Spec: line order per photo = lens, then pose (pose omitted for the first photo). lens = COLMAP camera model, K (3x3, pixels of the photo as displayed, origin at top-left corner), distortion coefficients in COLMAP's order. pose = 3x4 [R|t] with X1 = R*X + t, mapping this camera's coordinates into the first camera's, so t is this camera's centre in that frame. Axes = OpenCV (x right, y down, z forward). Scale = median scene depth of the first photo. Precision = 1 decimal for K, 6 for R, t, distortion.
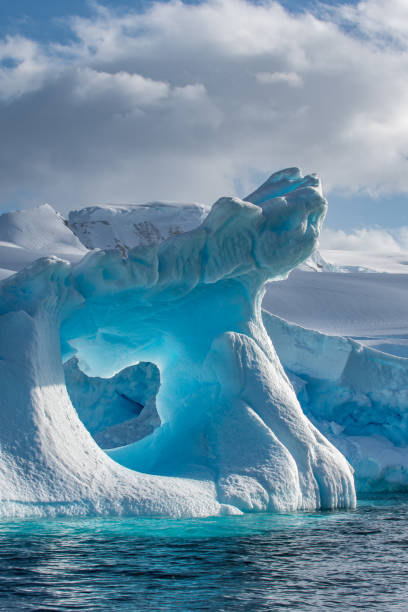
lens RADIAL K [[1853.7, 0, 204.0], [0, 1853.7, 306.0], [0, 0, 1]] dist [-0.172967, -2.474470]
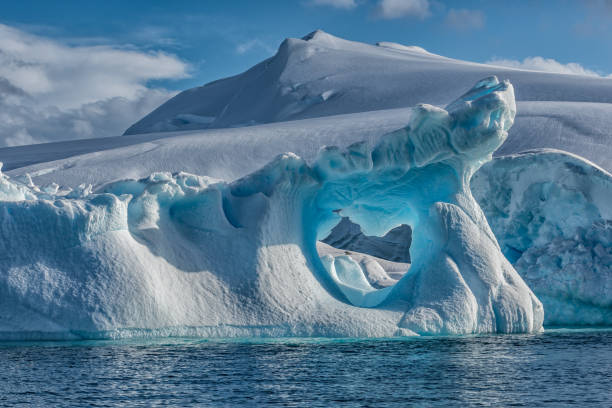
lens RADIAL K [[1853.7, 0, 306.0], [0, 1853.7, 204.0], [0, 0, 1]] dist [-0.172967, -2.474470]
pose [[0.947461, -0.020785, -0.319197, 0.365794], [0.029920, 0.999270, 0.023743, -0.020315], [0.318470, -0.032046, 0.947391, -0.320385]]
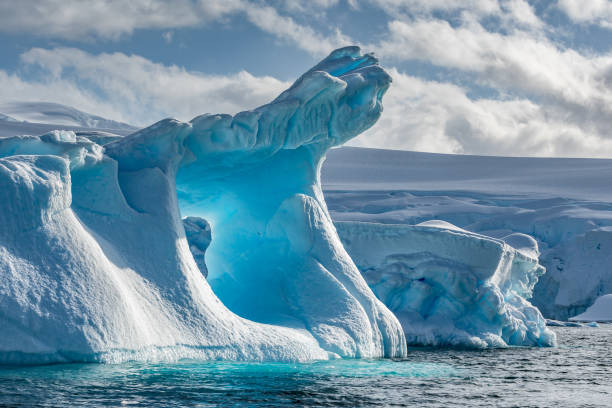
lens RADIAL K [[1853.7, 0, 306.0], [0, 1853.7, 204.0], [0, 0, 1]] dist [-0.172967, -2.474470]
pose [[0.968410, 0.042438, 0.245725, -0.260494], [-0.048756, 0.998617, 0.019682, -0.001823], [-0.244550, -0.031041, 0.969140, -0.062179]]
